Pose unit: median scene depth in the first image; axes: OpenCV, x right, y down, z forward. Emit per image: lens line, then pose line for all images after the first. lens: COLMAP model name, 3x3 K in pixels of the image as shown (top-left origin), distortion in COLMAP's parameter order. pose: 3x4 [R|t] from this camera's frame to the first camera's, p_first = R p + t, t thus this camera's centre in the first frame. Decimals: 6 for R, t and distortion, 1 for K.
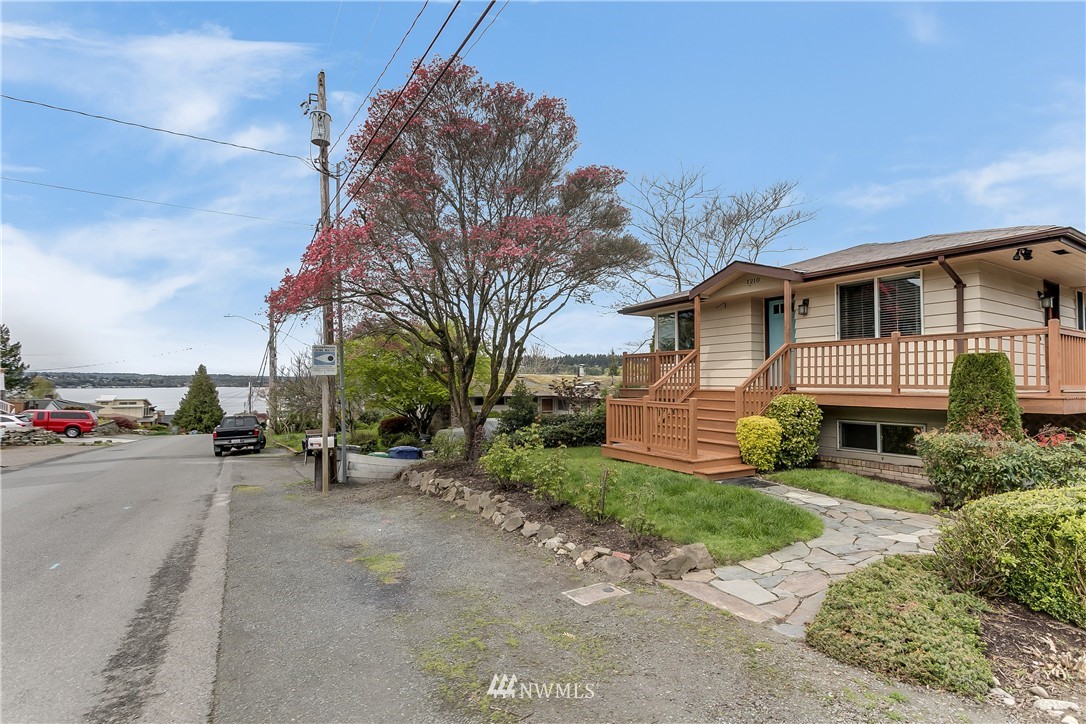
lens RADIAL K [[525.4, 0, 540.7], [0, 525.4, 359.6], [0, 0, 1]] dist [0.001760, -0.002601]
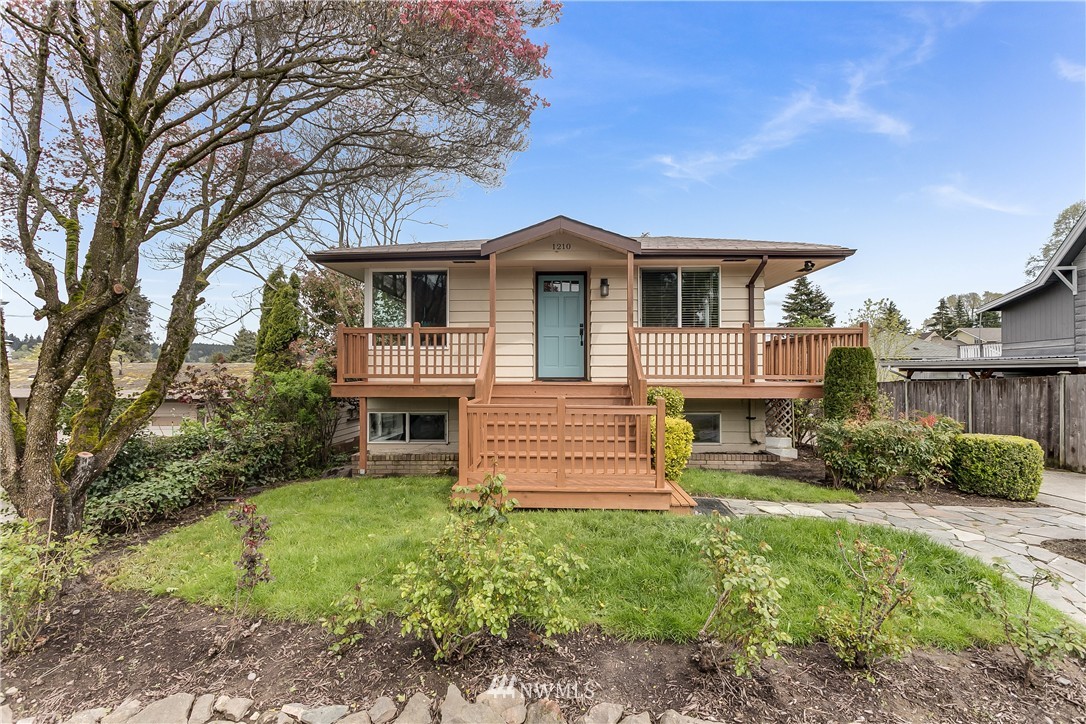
lens RADIAL K [[525.4, 0, 546.5], [0, 525.4, 355.2], [0, 0, 1]] dist [0.001760, -0.002601]
pose [[0.531323, 0.025096, 0.846797, -0.324058], [-0.034270, 0.999380, -0.008115, 0.026699], [-0.846476, -0.024708, 0.531854, 0.672940]]
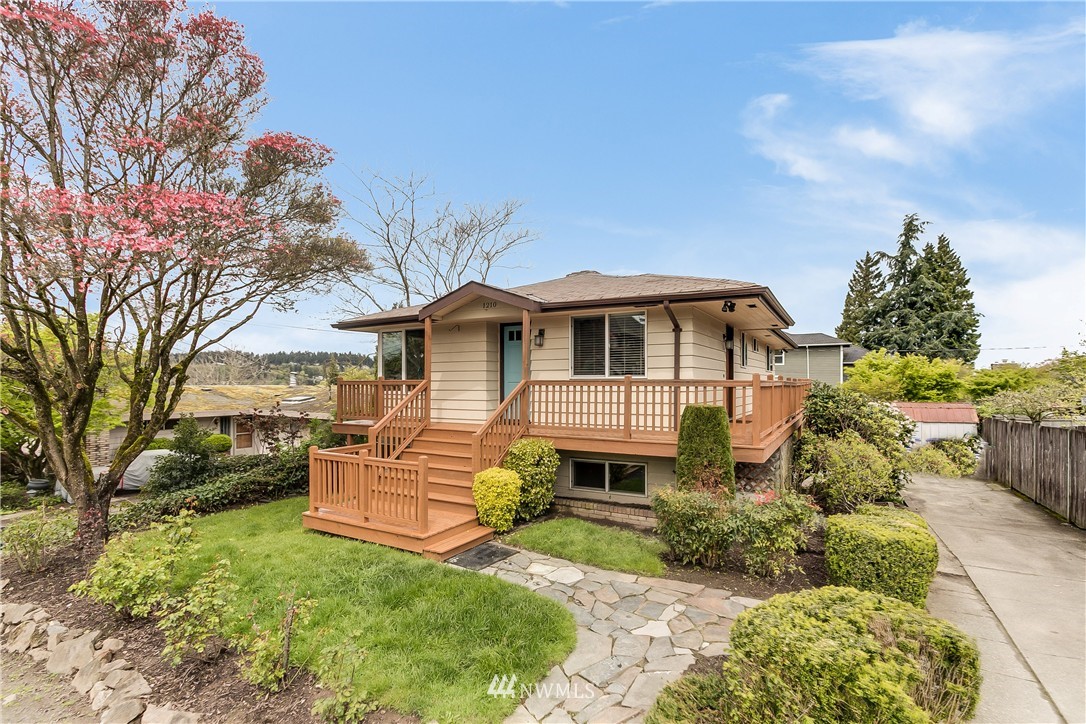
lens RADIAL K [[525.4, 0, 546.5], [0, 525.4, 380.8], [0, 0, 1]] dist [0.001760, -0.002601]
pose [[0.869581, -0.004547, 0.493769, 0.051823], [-0.017492, 0.999046, 0.040006, -0.066881], [-0.493480, -0.043425, 0.868673, 0.192285]]
